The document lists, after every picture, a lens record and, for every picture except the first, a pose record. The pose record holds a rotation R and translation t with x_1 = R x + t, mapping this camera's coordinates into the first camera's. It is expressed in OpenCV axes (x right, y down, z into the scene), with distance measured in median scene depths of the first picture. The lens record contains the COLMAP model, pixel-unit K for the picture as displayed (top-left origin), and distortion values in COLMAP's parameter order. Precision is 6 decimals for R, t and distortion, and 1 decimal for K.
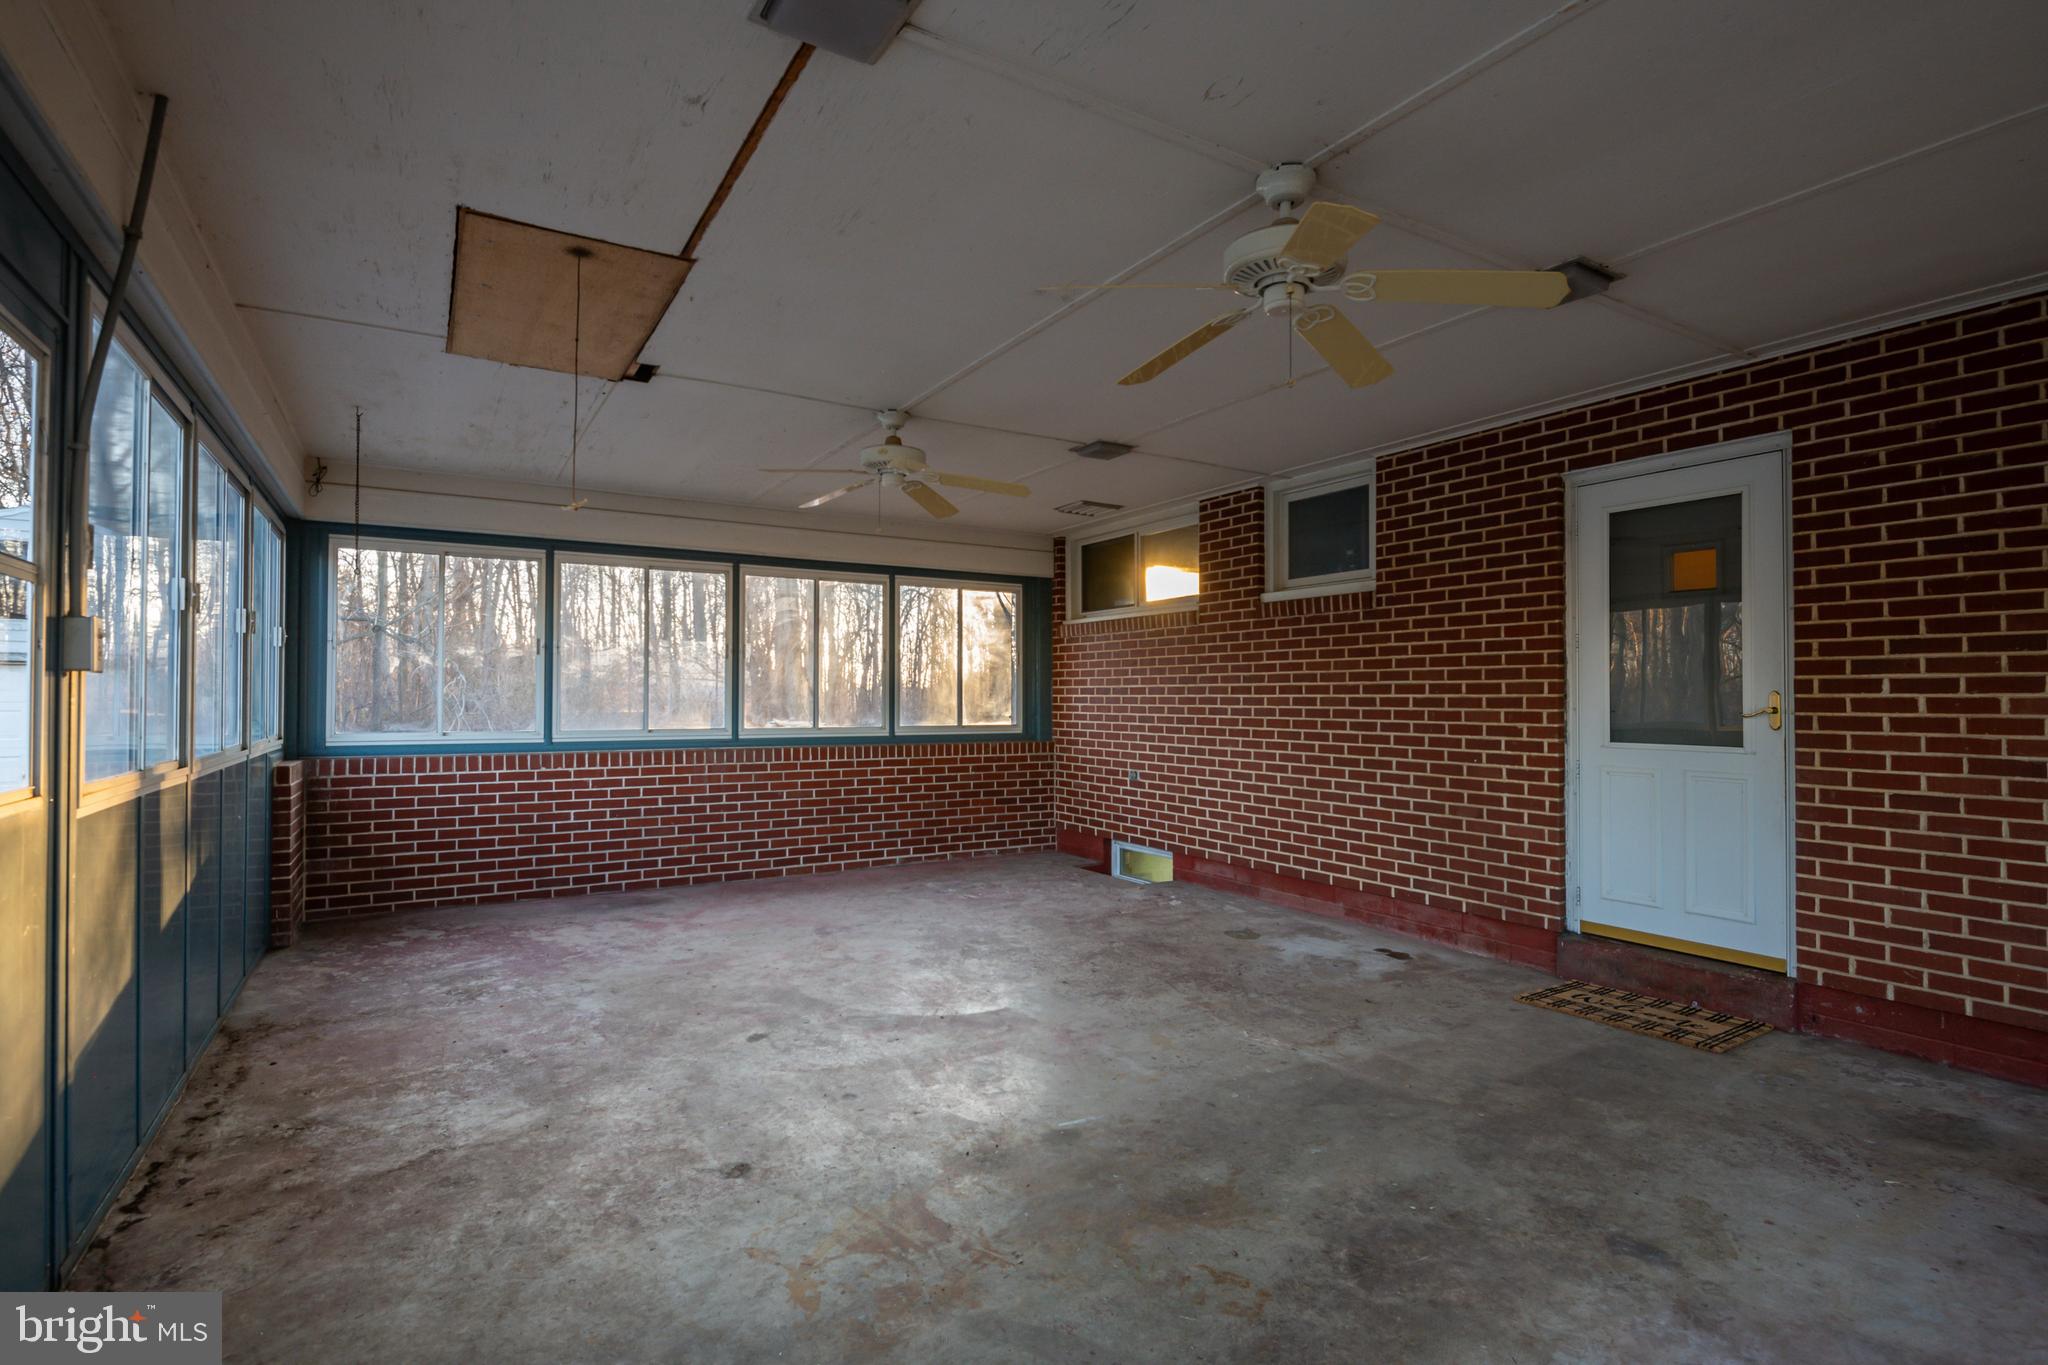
lens RADIAL K [[988.8, 0, 1026.2], [0, 988.8, 687.5], [0, 0, 1]] dist [-0.001838, -0.007016]
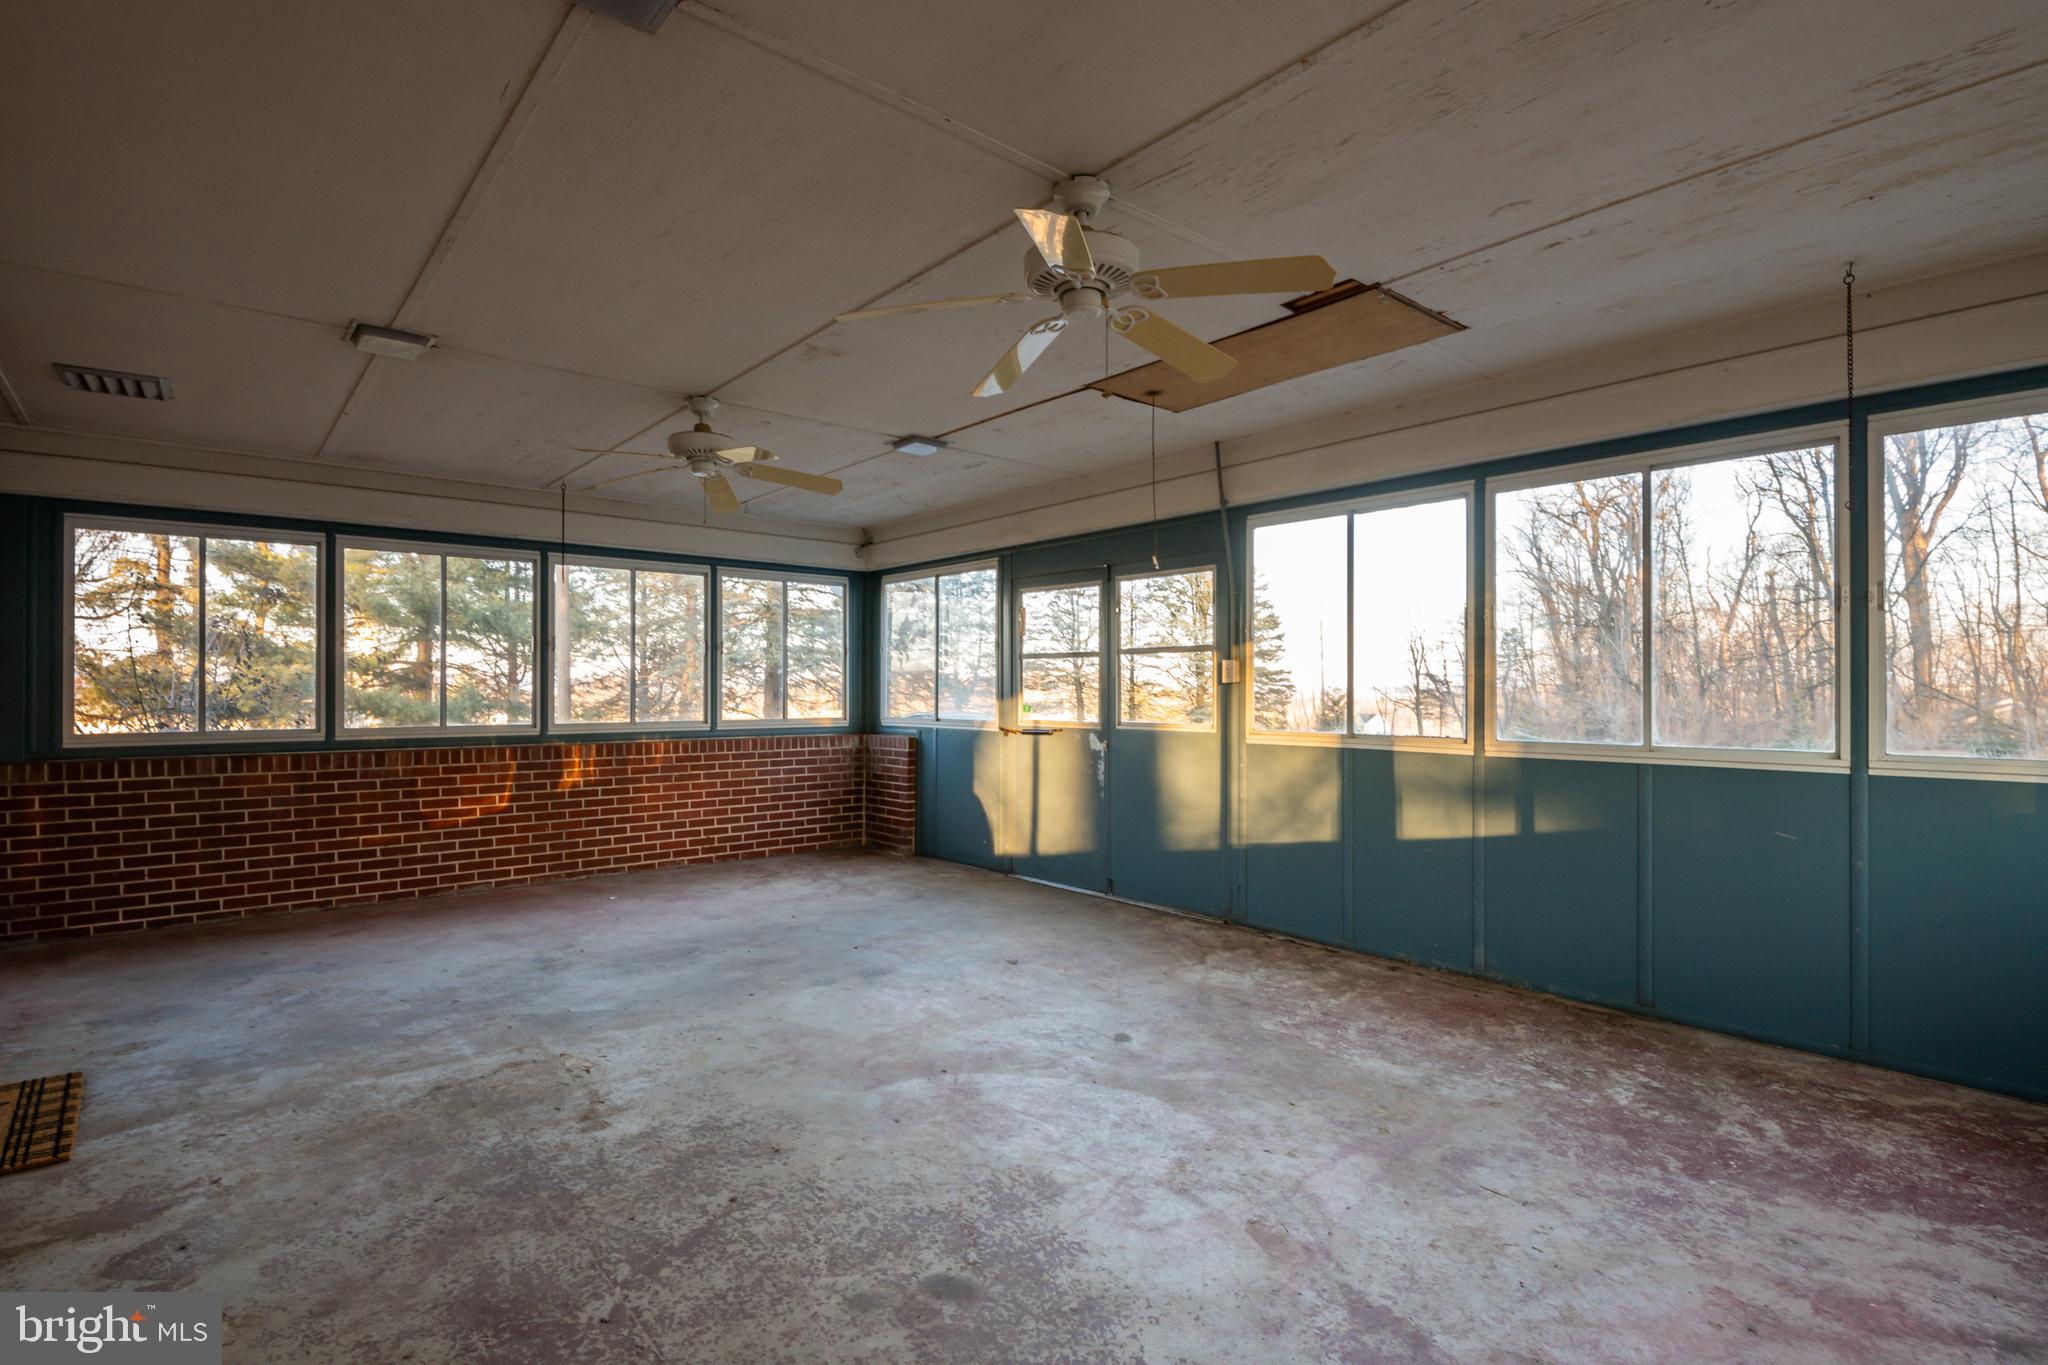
lens RADIAL K [[988.8, 0, 1025.5], [0, 988.8, 684.6], [0, 0, 1]] dist [-0.001838, -0.007016]
pose [[-0.985877, -0.005106, -0.167391, -0.011248], [-0.002155, 0.999839, -0.017806, 0.019831], [0.167455, -0.017194, -0.985730, 1.919437]]
